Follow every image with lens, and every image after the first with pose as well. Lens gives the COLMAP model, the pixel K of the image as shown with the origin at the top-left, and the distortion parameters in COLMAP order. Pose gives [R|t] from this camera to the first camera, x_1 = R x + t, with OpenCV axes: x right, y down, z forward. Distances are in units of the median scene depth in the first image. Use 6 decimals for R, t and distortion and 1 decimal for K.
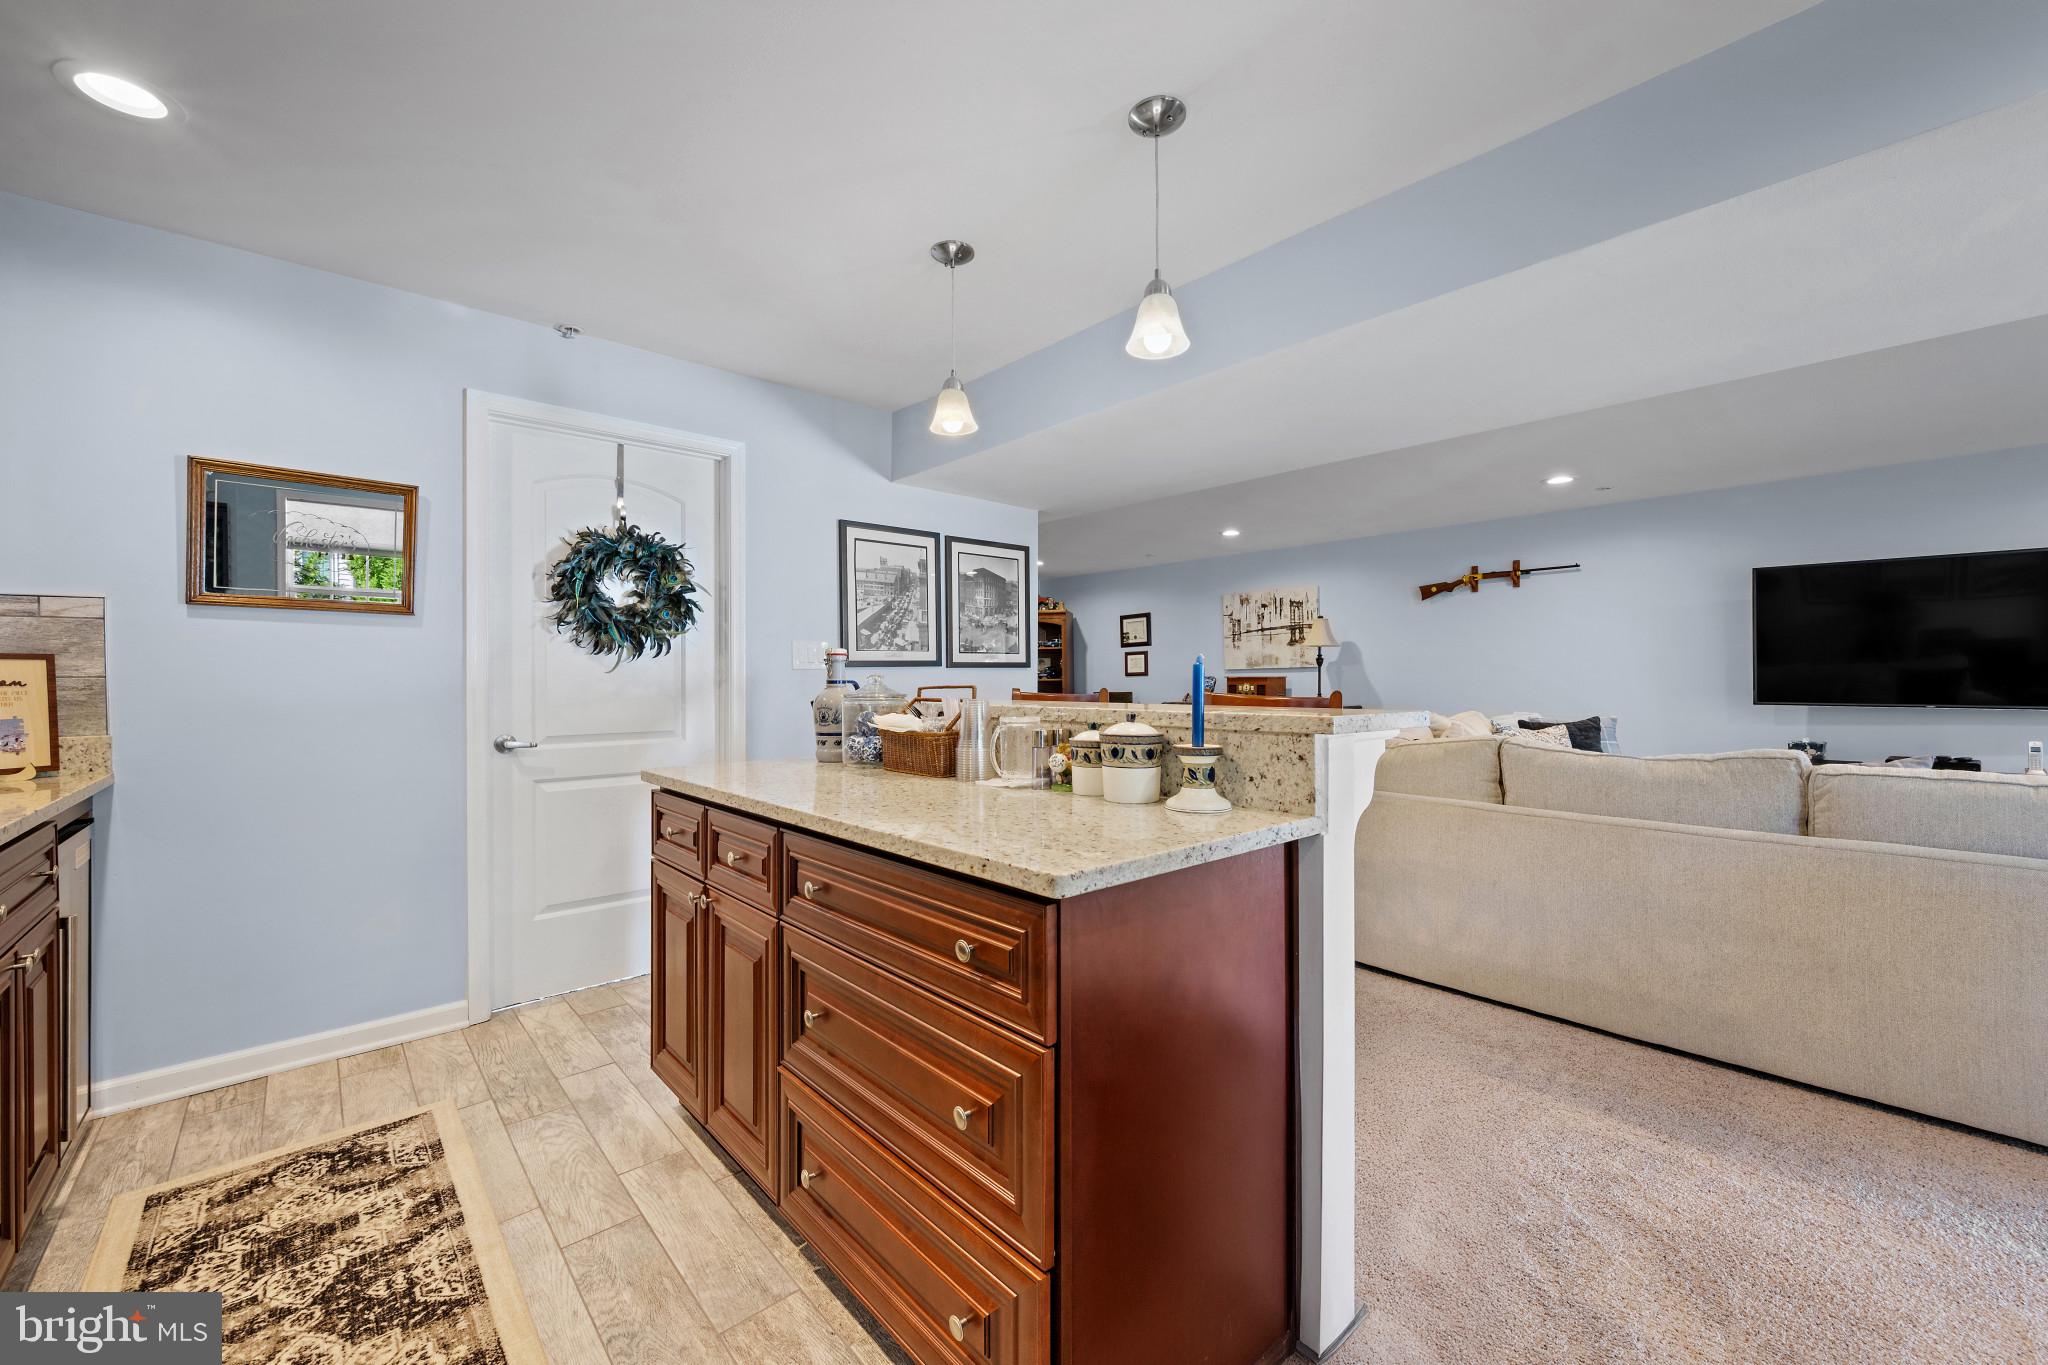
lens RADIAL K [[809.7, 0, 1021.2], [0, 809.7, 673.7], [0, 0, 1]] dist [0.003291, -0.000104]
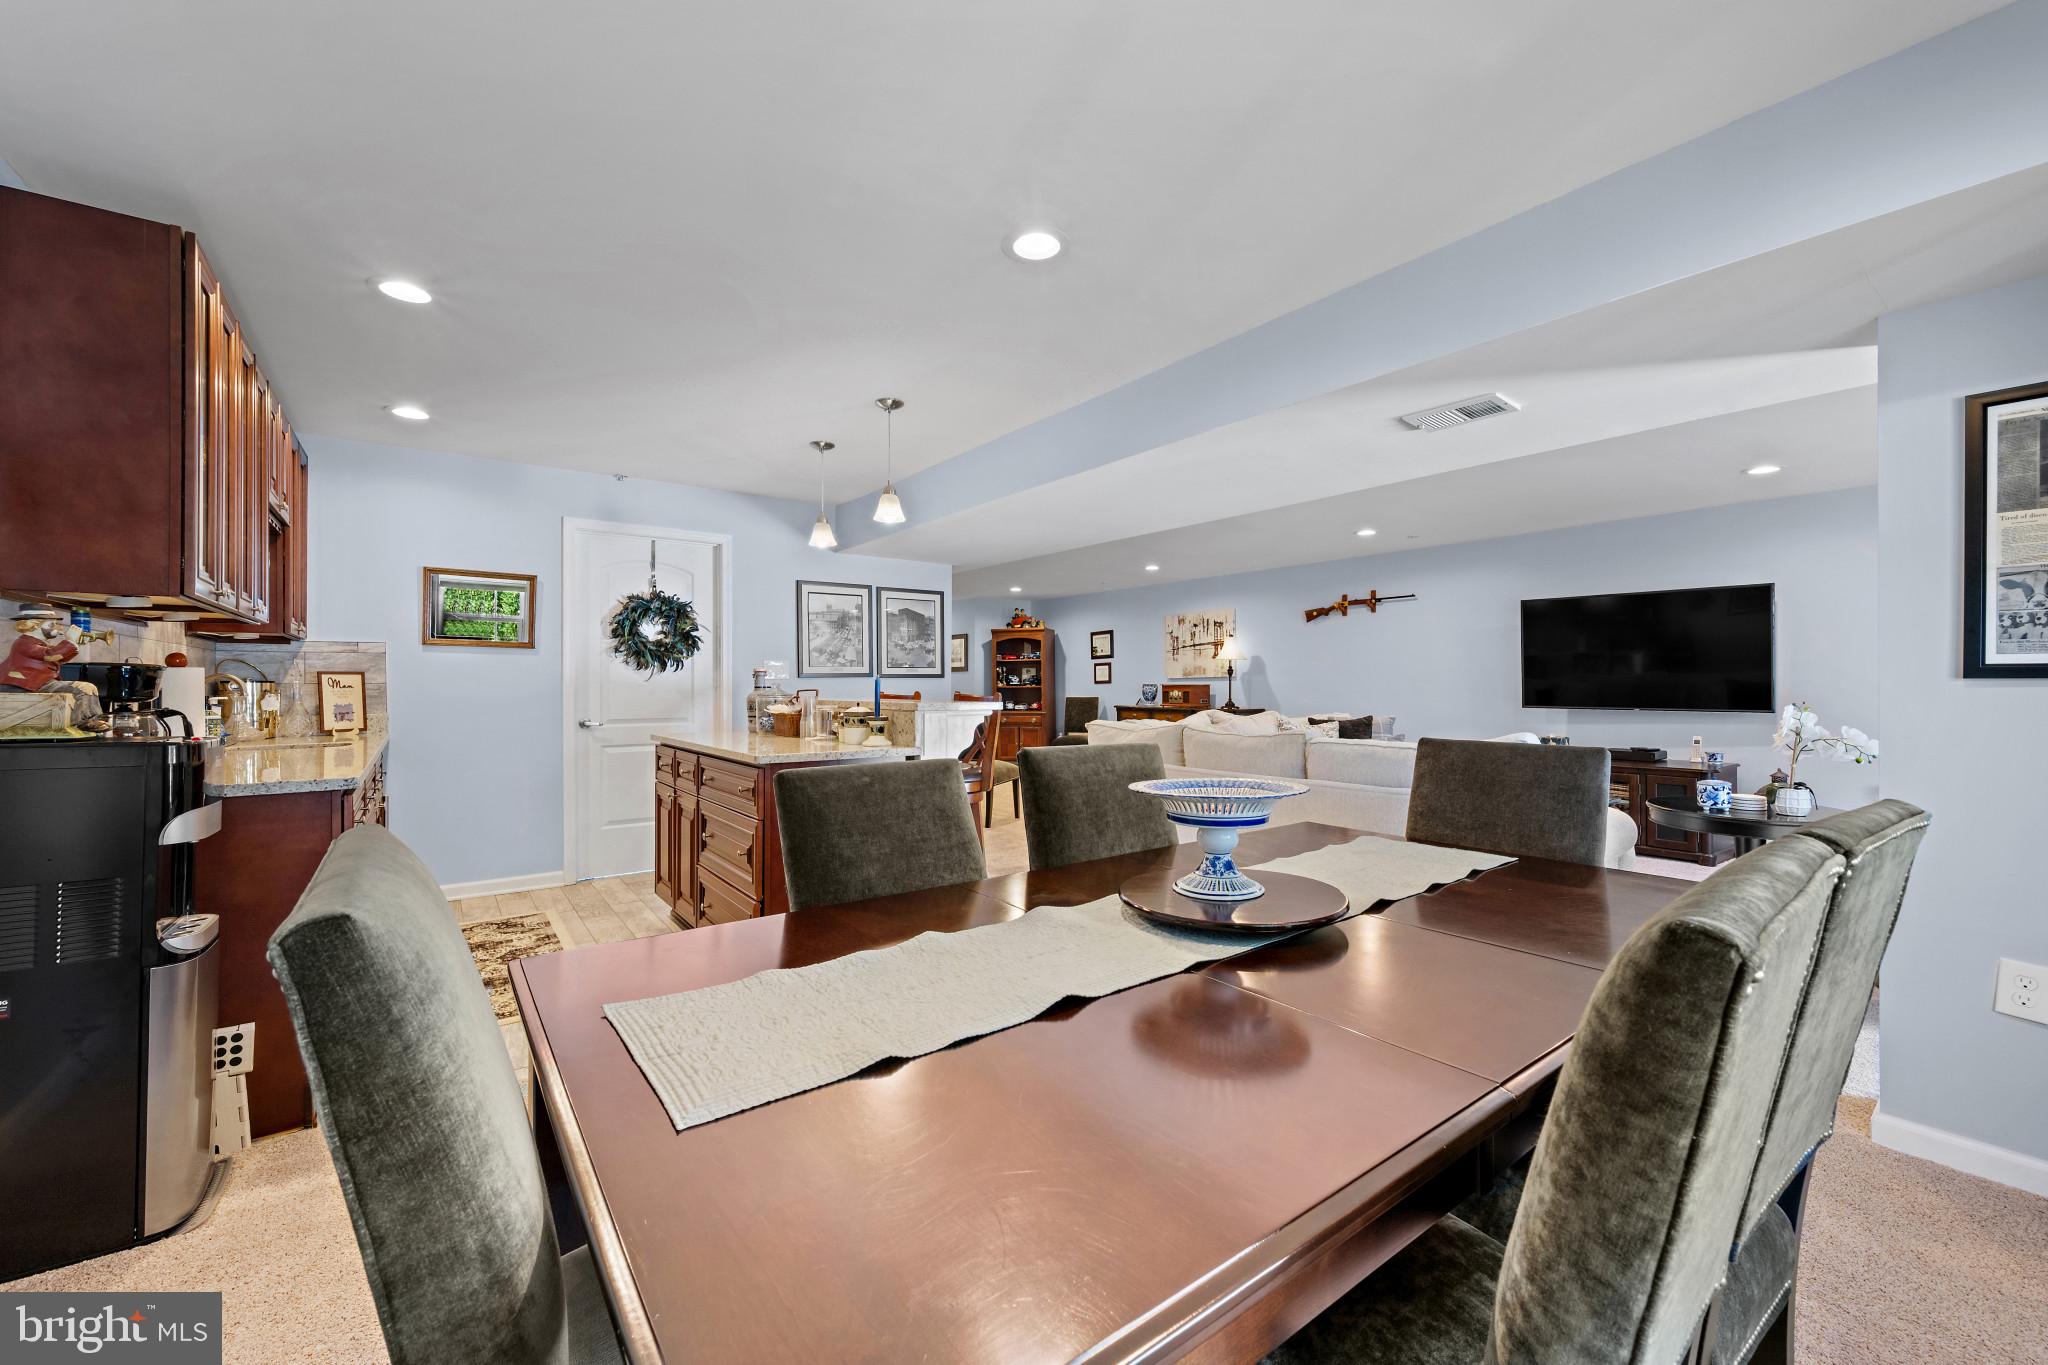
lens RADIAL K [[809.7, 0, 1023.2], [0, 809.7, 679.6], [0, 0, 1]] dist [0.003291, -0.000104]
pose [[0.996109, 0.002428, -0.088098, 0.565777], [-0.002525, 0.999996, -0.000987, -0.007026], [0.088095, 0.001206, 0.996111, -0.806821]]
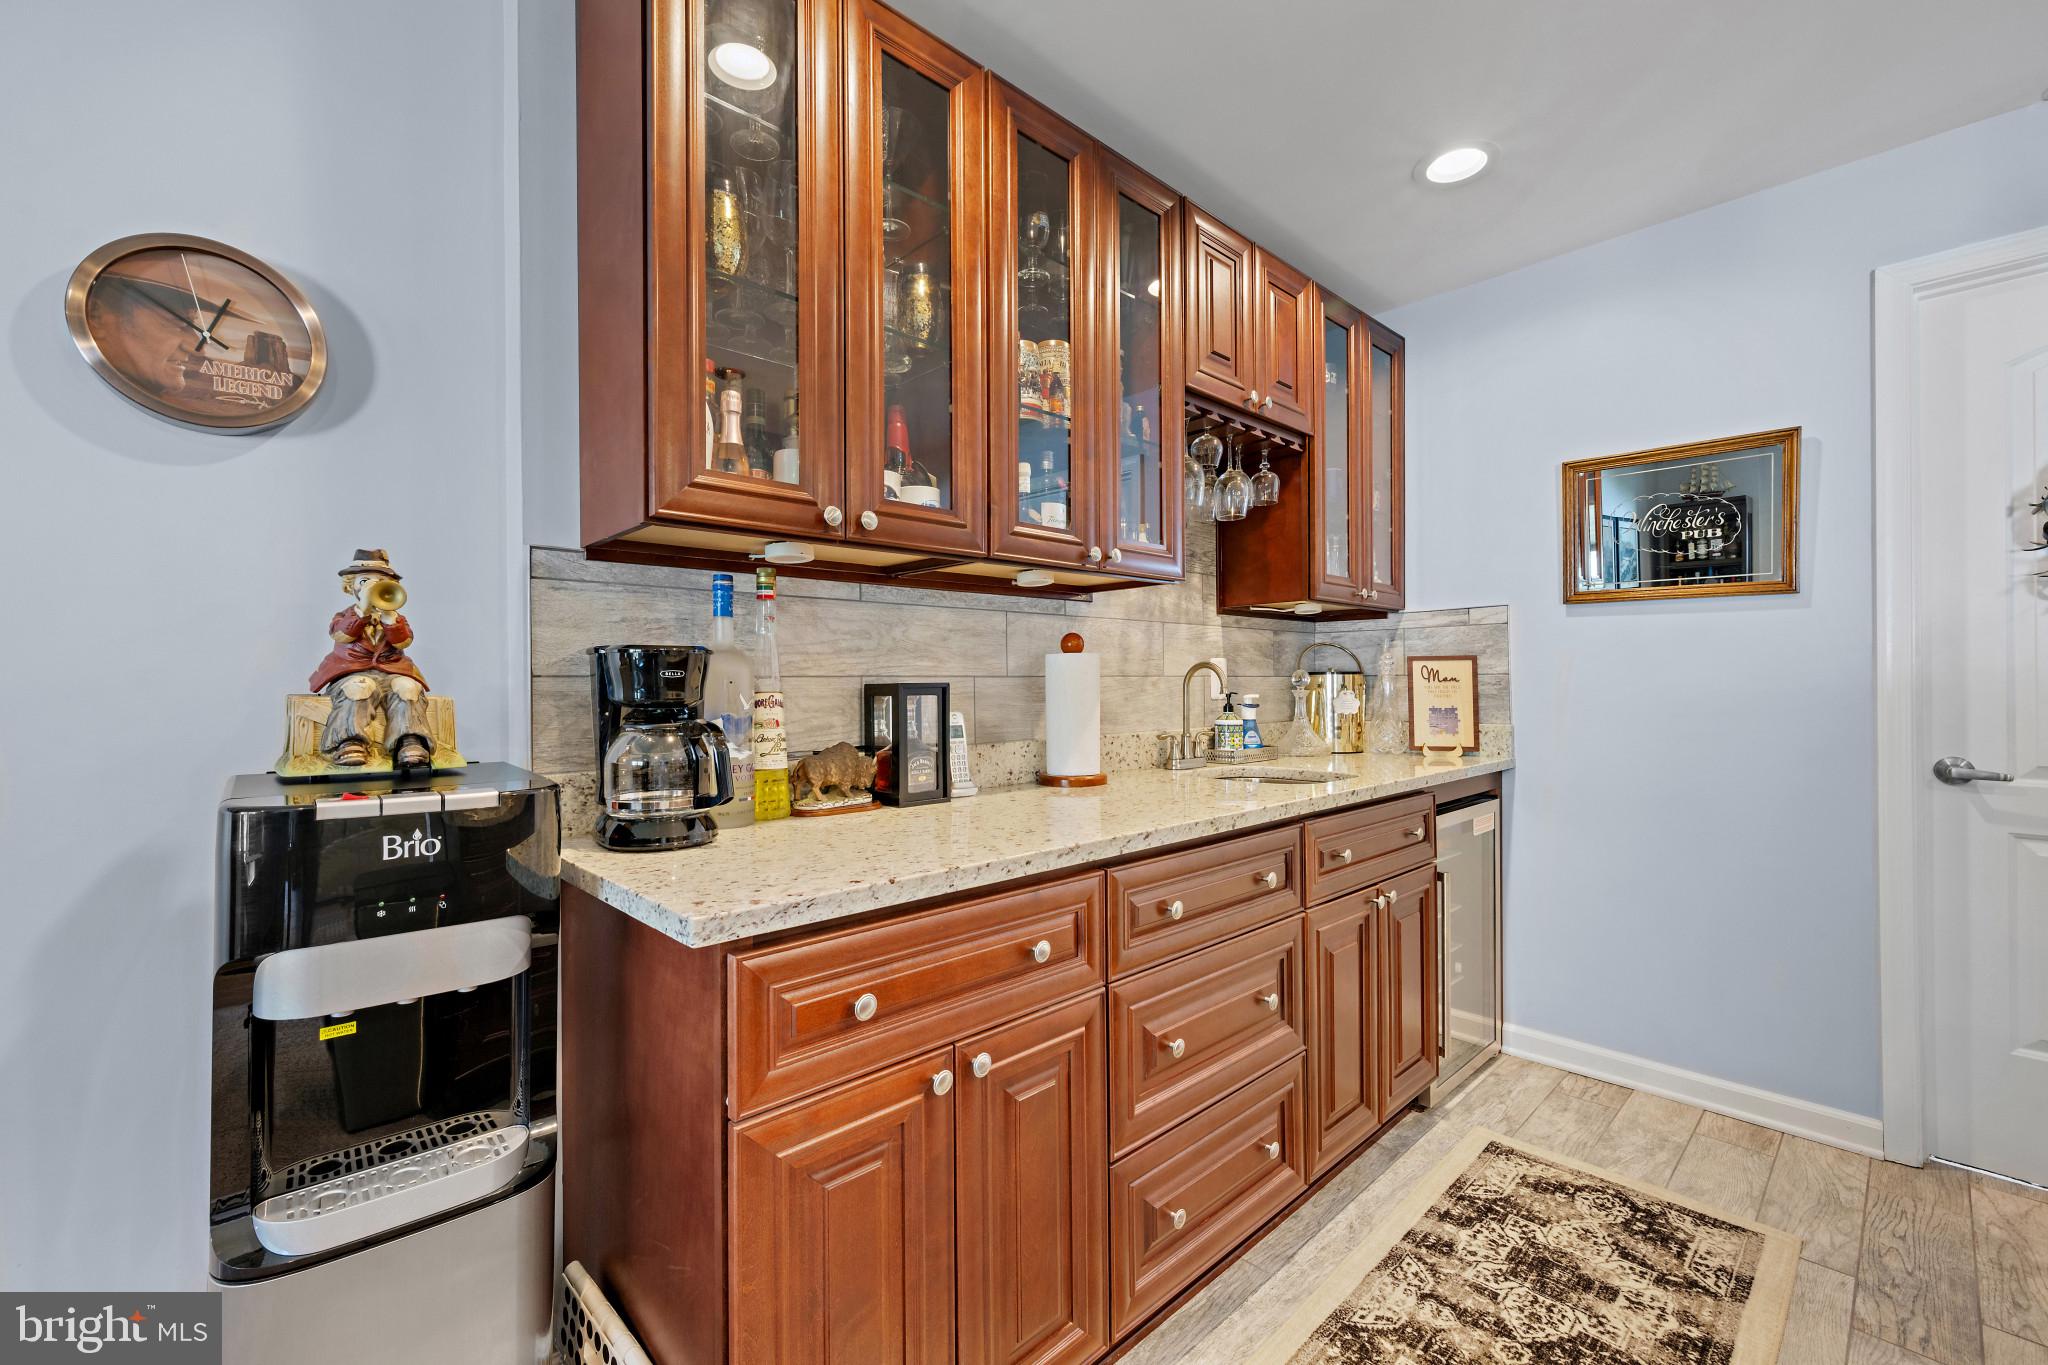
lens RADIAL K [[850.4, 0, 1021.3], [0, 850.4, 678.9], [0, 0, 1]] dist [-0.001778, 0.000346]
pose [[0.027097, 0.001082, -0.999632, 0.058959], [0.007692, 0.999970, 0.001291, 0.004391], [0.999603, -0.007725, 0.027087, 0.283558]]
